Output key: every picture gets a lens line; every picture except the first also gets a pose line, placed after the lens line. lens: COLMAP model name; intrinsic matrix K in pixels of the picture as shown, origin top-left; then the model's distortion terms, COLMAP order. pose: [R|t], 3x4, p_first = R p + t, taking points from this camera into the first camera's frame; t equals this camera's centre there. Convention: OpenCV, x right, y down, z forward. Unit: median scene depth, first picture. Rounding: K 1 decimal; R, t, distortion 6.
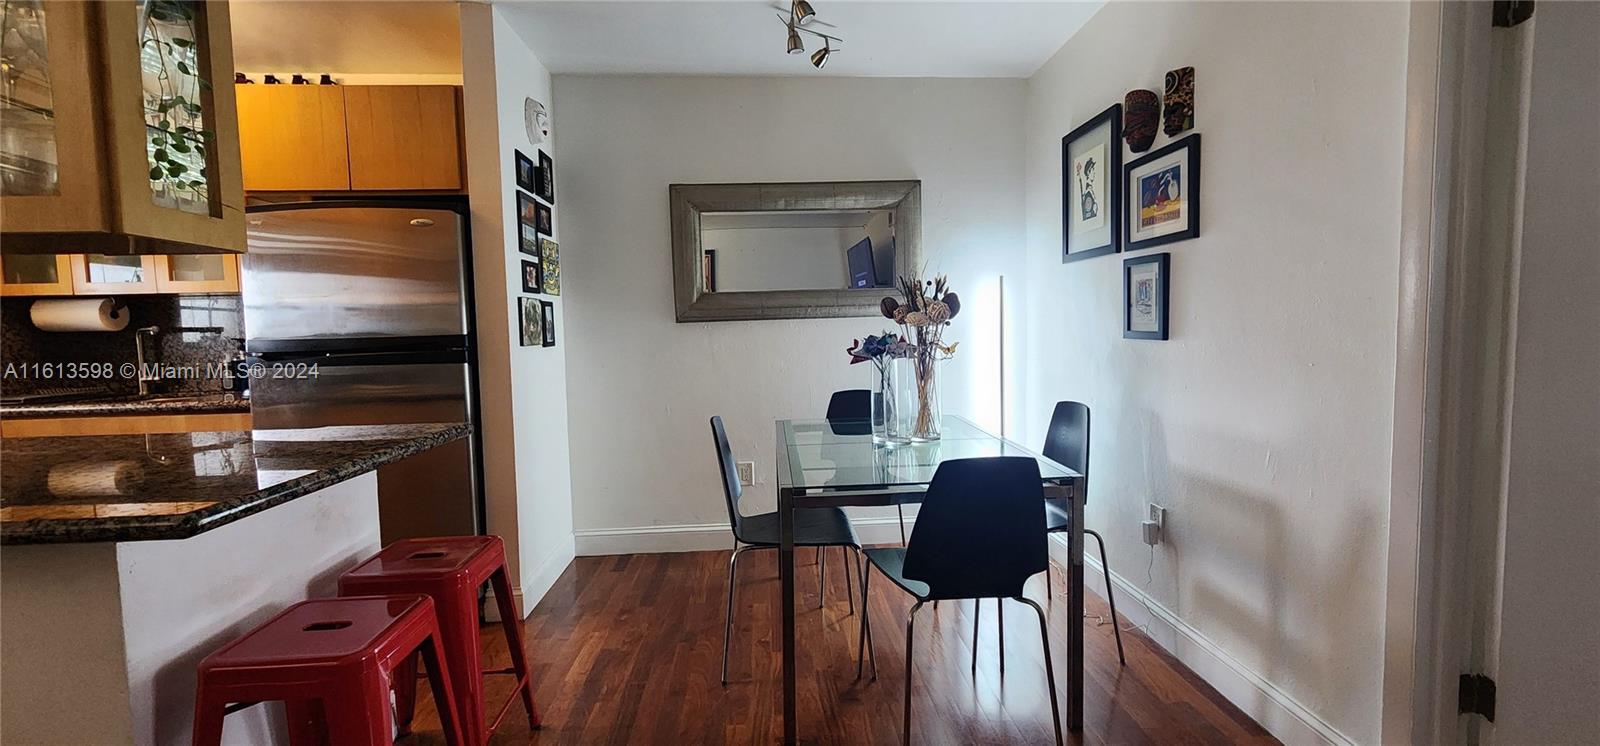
lens RADIAL K [[657.1, 0, 800.0], [0, 657.1, 373.0], [0, 0, 1]] dist [0.000114, -0.000136]
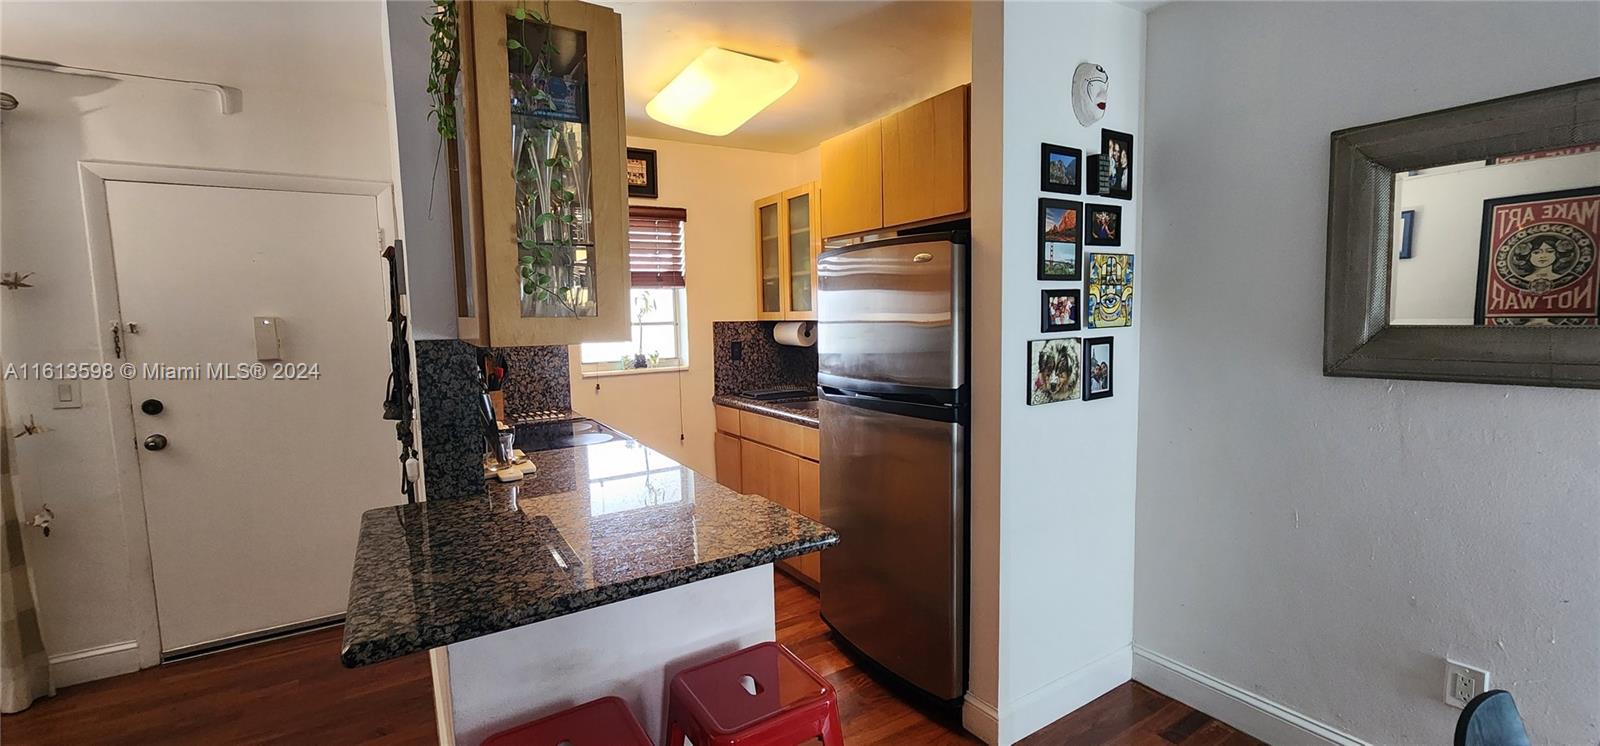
lens RADIAL K [[657.1, 0, 800.0], [0, 657.1, 373.0], [0, 0, 1]] dist [0.000114, -0.000136]
pose [[0.480380, 0.088638, -0.872570, 0.105409], [-0.047389, 0.996050, 0.075092, -0.114578], [0.875779, 0.005278, 0.482683, 0.370518]]
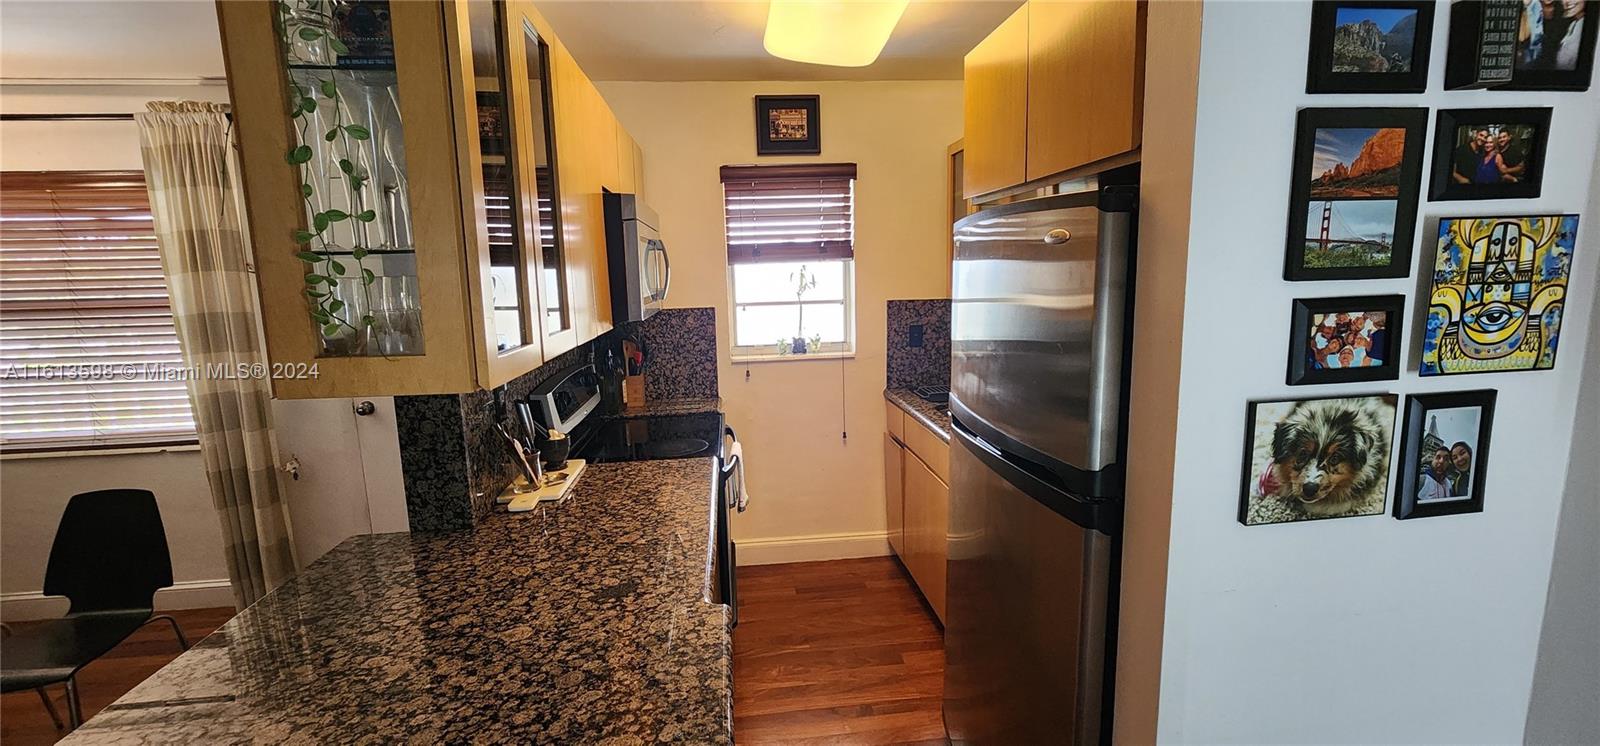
lens RADIAL K [[657.1, 0, 800.0], [0, 657.1, 373.0], [0, 0, 1]] dist [0.000114, -0.000136]
pose [[0.056137, 0.171771, -0.983536, -0.061331], [-0.044449, 0.984543, 0.169410, -0.172768], [0.997433, 0.034207, 0.062904, 0.660724]]
